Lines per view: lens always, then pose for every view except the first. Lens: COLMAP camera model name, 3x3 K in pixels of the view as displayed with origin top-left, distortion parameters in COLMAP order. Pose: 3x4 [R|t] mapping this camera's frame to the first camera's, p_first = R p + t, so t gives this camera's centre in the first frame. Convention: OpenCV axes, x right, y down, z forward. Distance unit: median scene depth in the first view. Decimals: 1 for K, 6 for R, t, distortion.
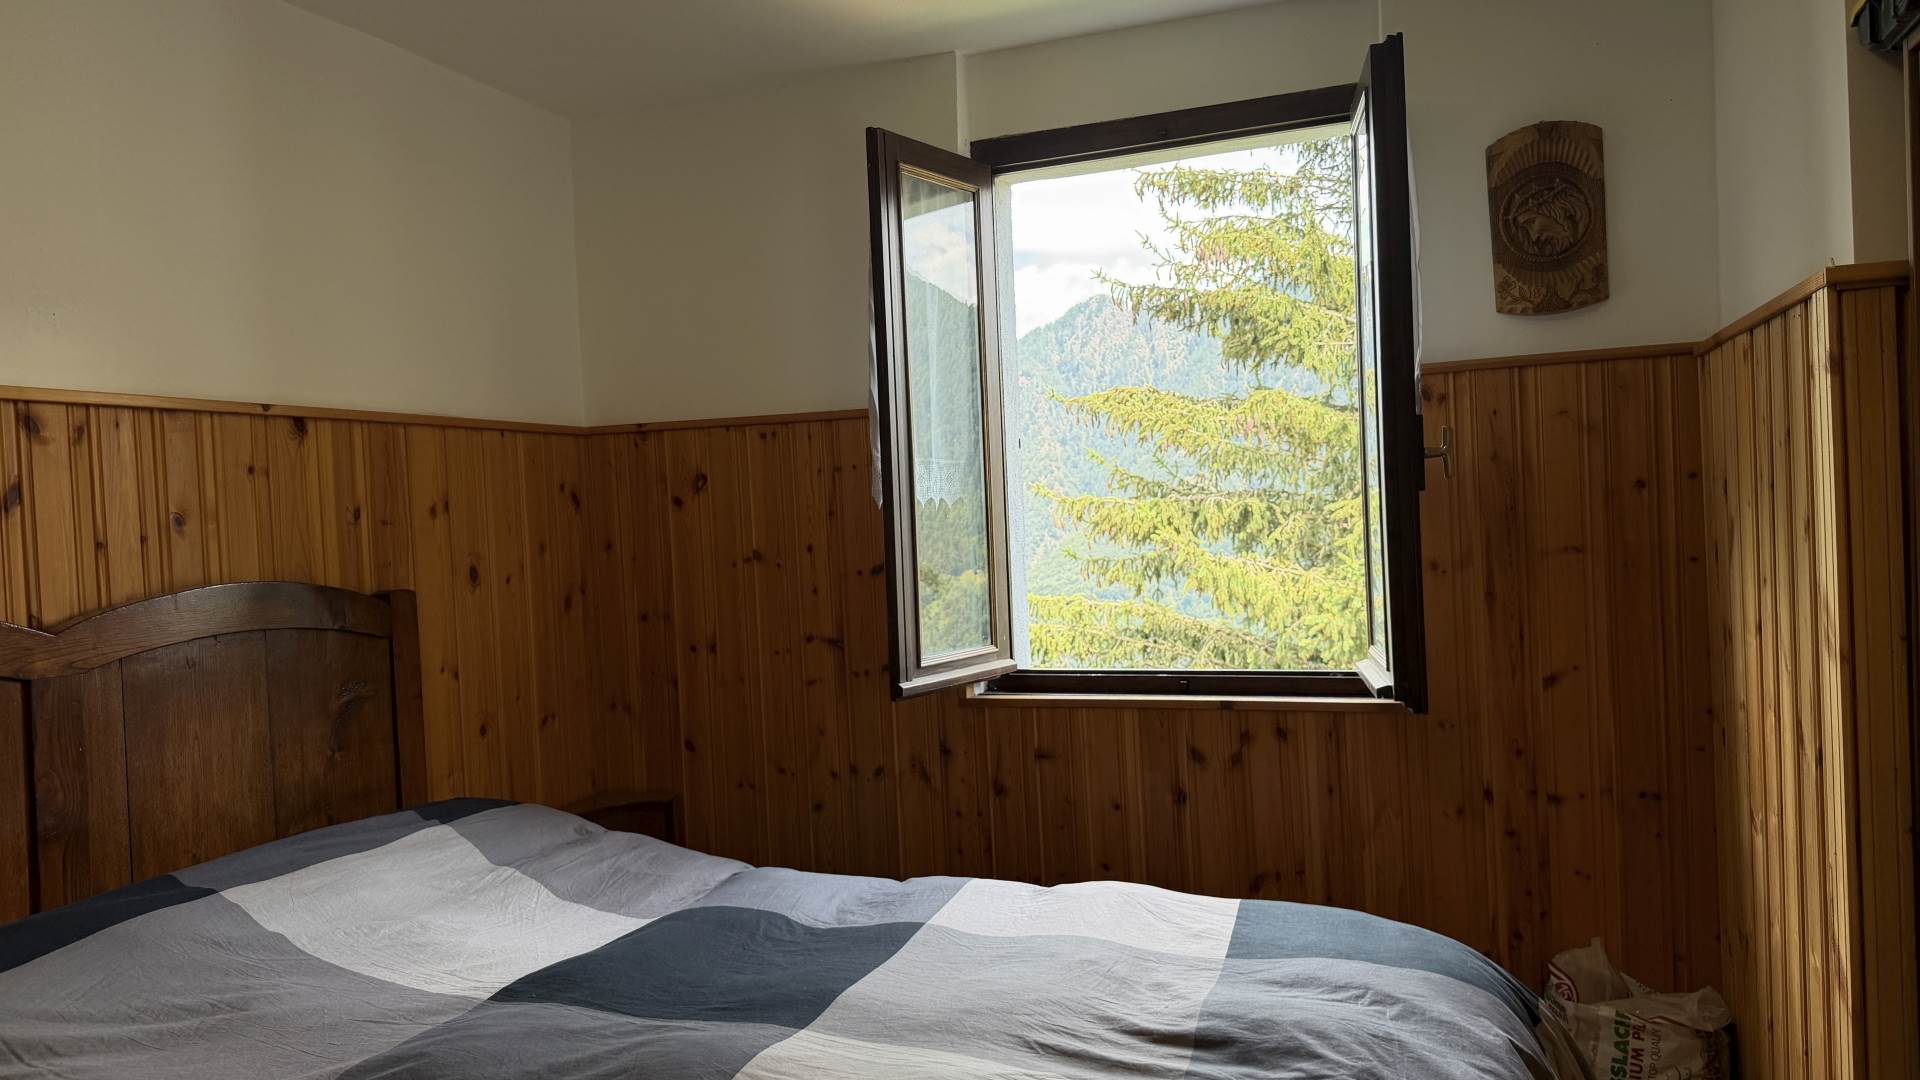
lens RADIAL K [[1346.3, 0, 955.9], [0, 1346.3, 547.3], [0, 0, 1]] dist [0.066737, -0.087935]
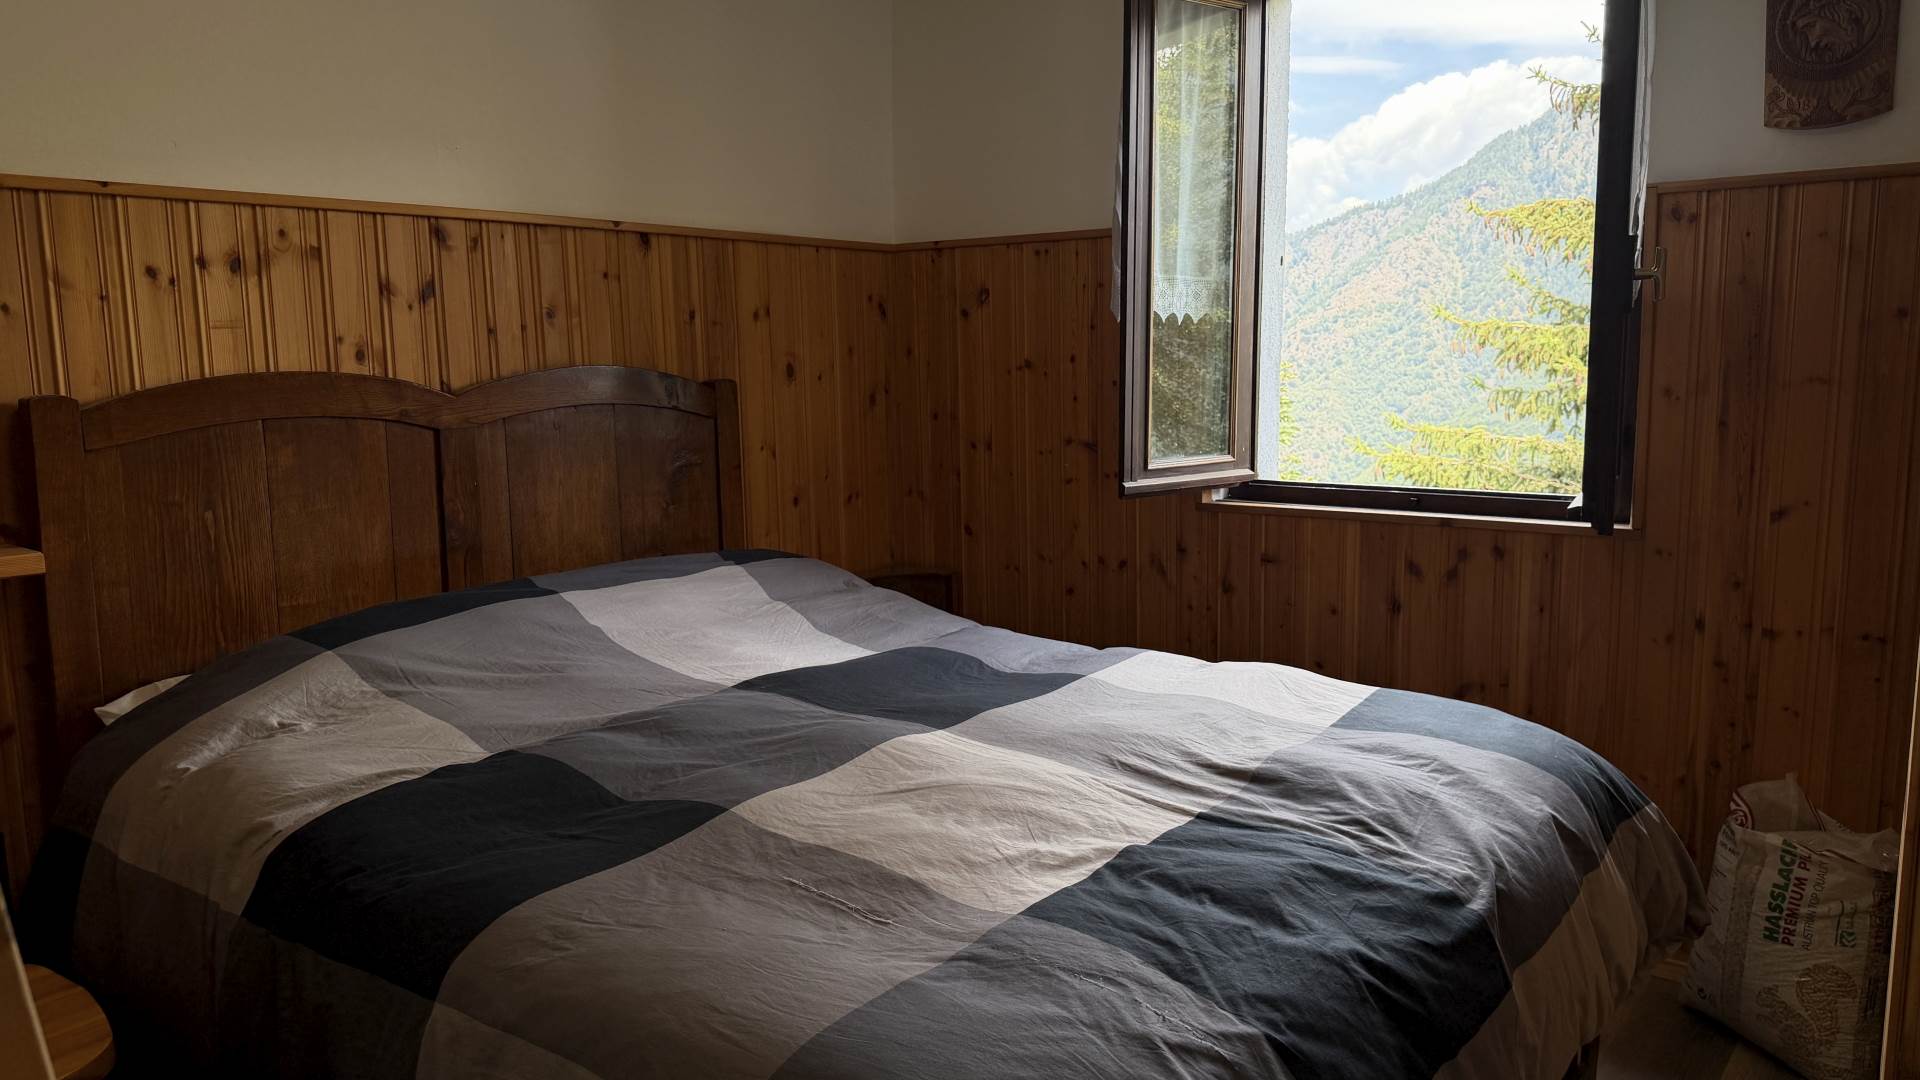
lens RADIAL K [[1346.3, 0, 955.7], [0, 1346.3, 554.3], [0, 0, 1]] dist [0.066737, -0.087935]
pose [[0.951932, 0.075539, -0.296850, 0.166303], [-0.034457, 0.989371, 0.141270, 0.008040], [0.304366, -0.124251, 0.944417, -0.107057]]
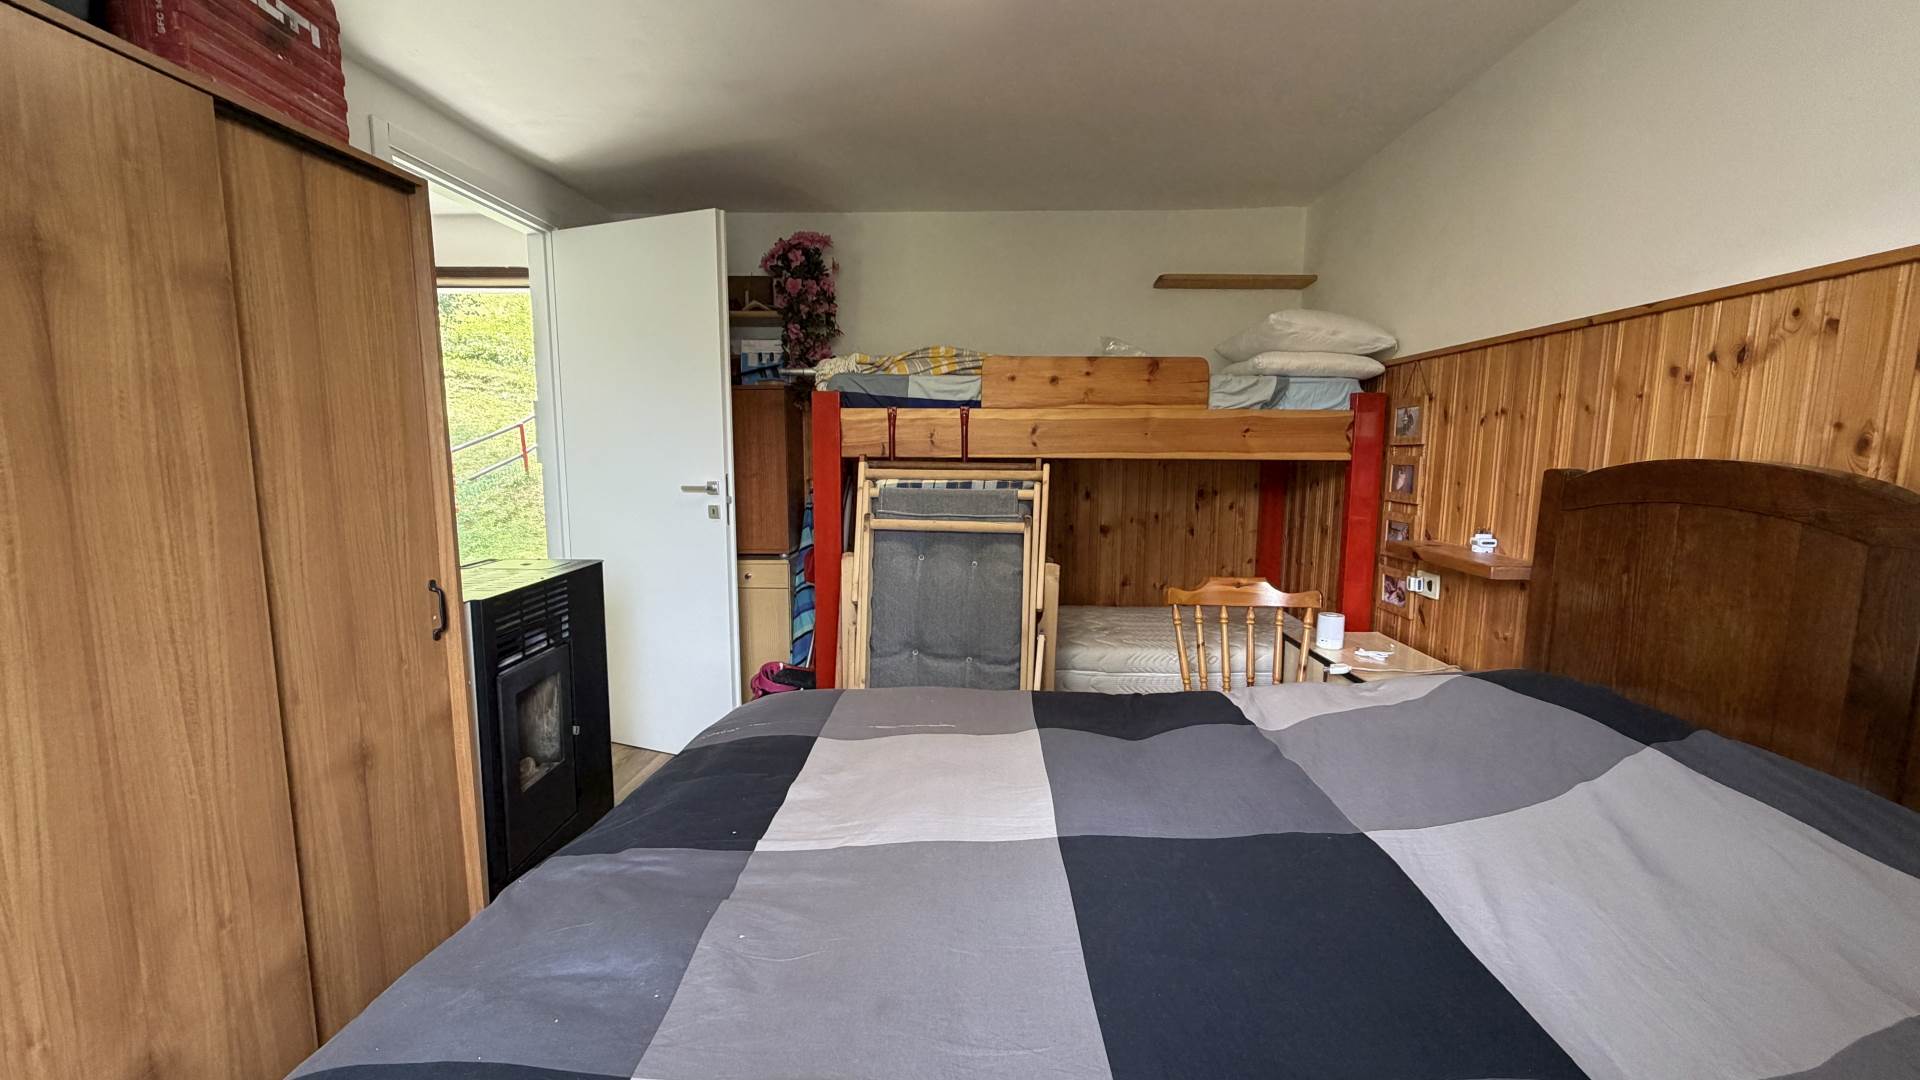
lens RADIAL K [[763.0, 0, 960.7], [0, 763.0, 535.4], [0, 0, 1]] dist [0.003704, -0.000592]
pose [[-0.948129, 0.069264, -0.310249, 0.095754], [0.019721, 0.986910, 0.160064, -0.010872], [0.317274, 0.145643, -0.937083, 0.998331]]
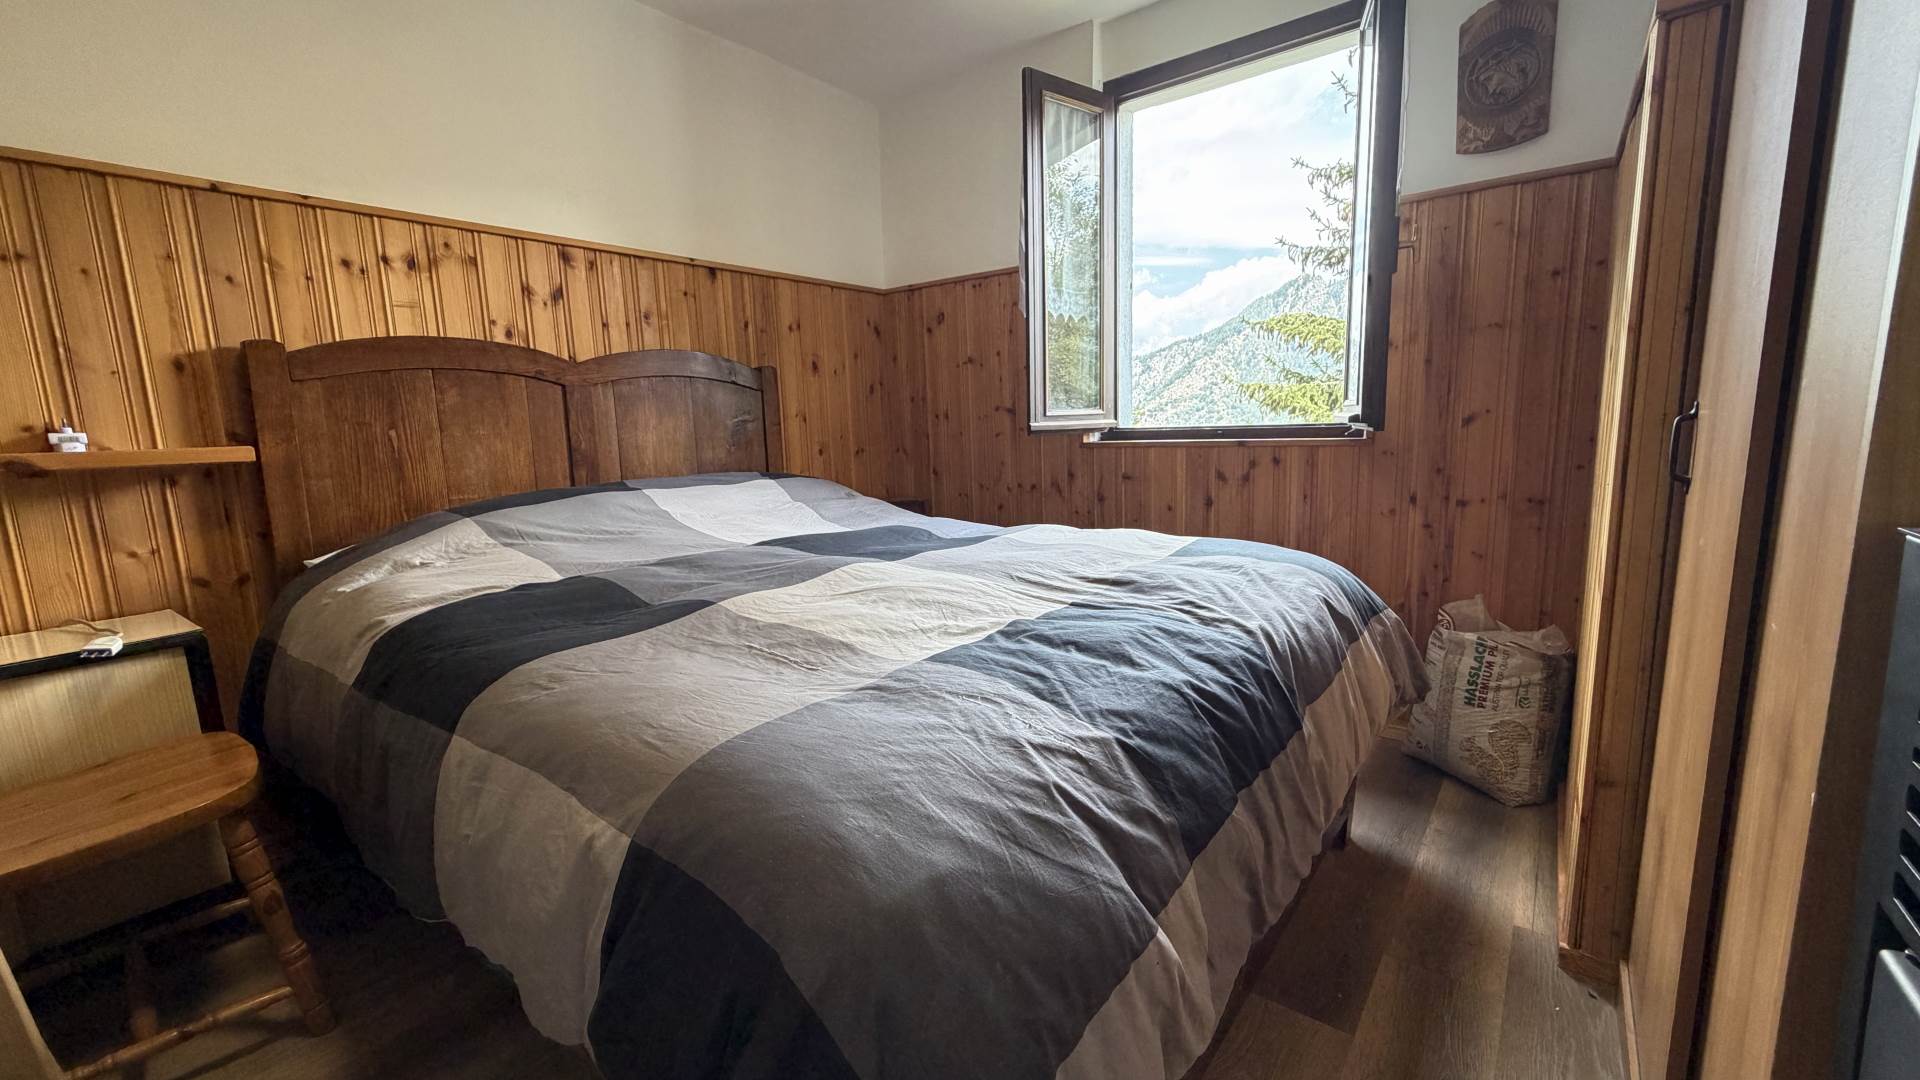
lens RADIAL K [[763.0, 0, 958.0], [0, 763.0, 546.9], [0, 0, 1]] dist [0.003704, -0.000592]
pose [[0.953788, 0.060144, -0.294401, 0.167162], [-0.016668, 0.988845, 0.148014, 0.118555], [0.300019, -0.136267, 0.944150, 0.053367]]
